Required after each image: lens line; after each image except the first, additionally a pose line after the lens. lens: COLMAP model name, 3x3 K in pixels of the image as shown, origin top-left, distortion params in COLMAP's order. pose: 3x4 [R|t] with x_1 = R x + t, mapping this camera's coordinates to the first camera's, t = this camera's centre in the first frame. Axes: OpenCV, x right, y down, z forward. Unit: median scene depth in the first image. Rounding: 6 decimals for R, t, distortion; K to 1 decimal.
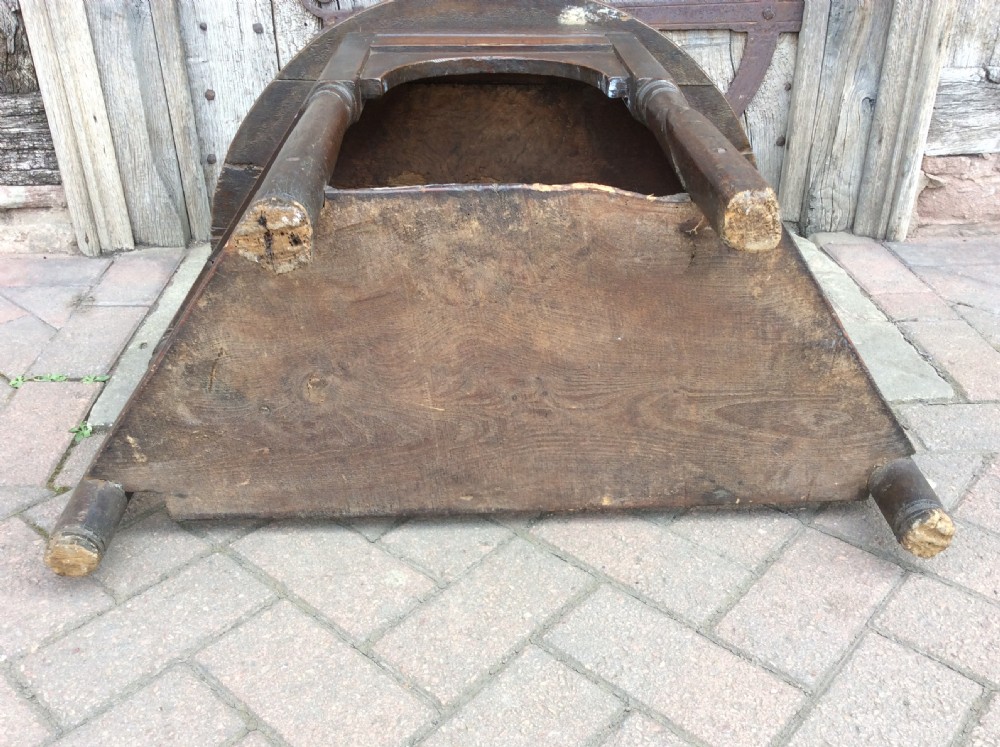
lens RADIAL K [[914.3, 0, 502.4], [0, 914.3, 378.0], [0, 0, 1]] dist [0.042103, -0.076427]
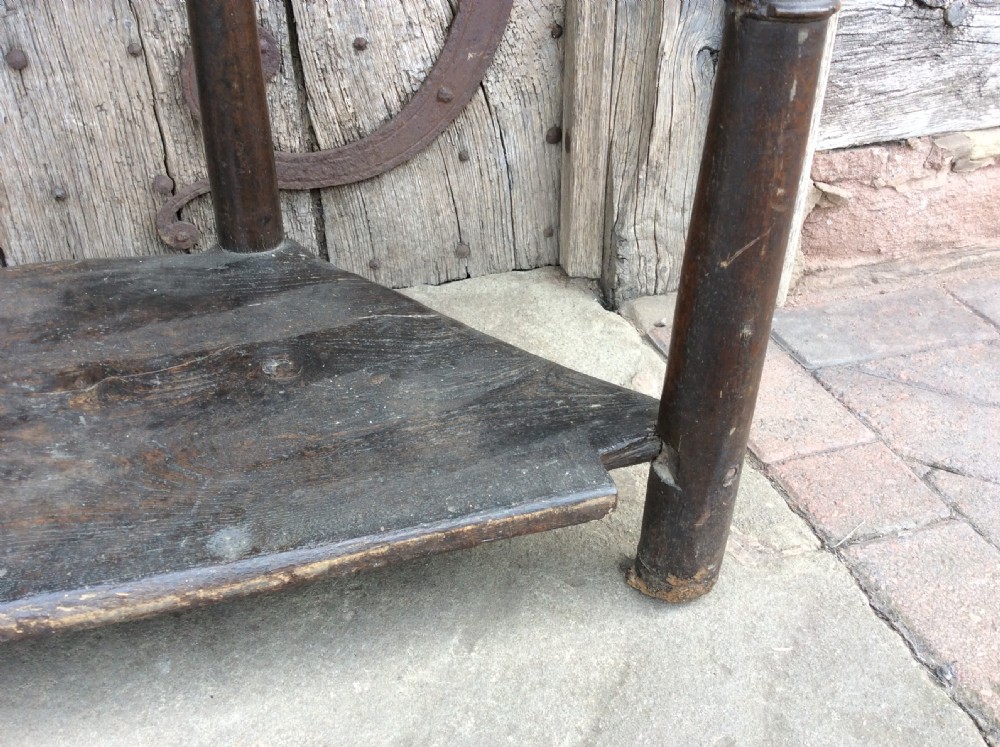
lens RADIAL K [[908.6, 0, 500.6], [0, 908.6, 381.9], [0, 0, 1]] dist [0.127884, -0.261260]
pose [[0.970169, -0.125652, 0.207326, 0.155726], [0.110961, 0.990512, 0.081078, -0.175898], [-0.215546, -0.055654, 0.974906, 0.516806]]
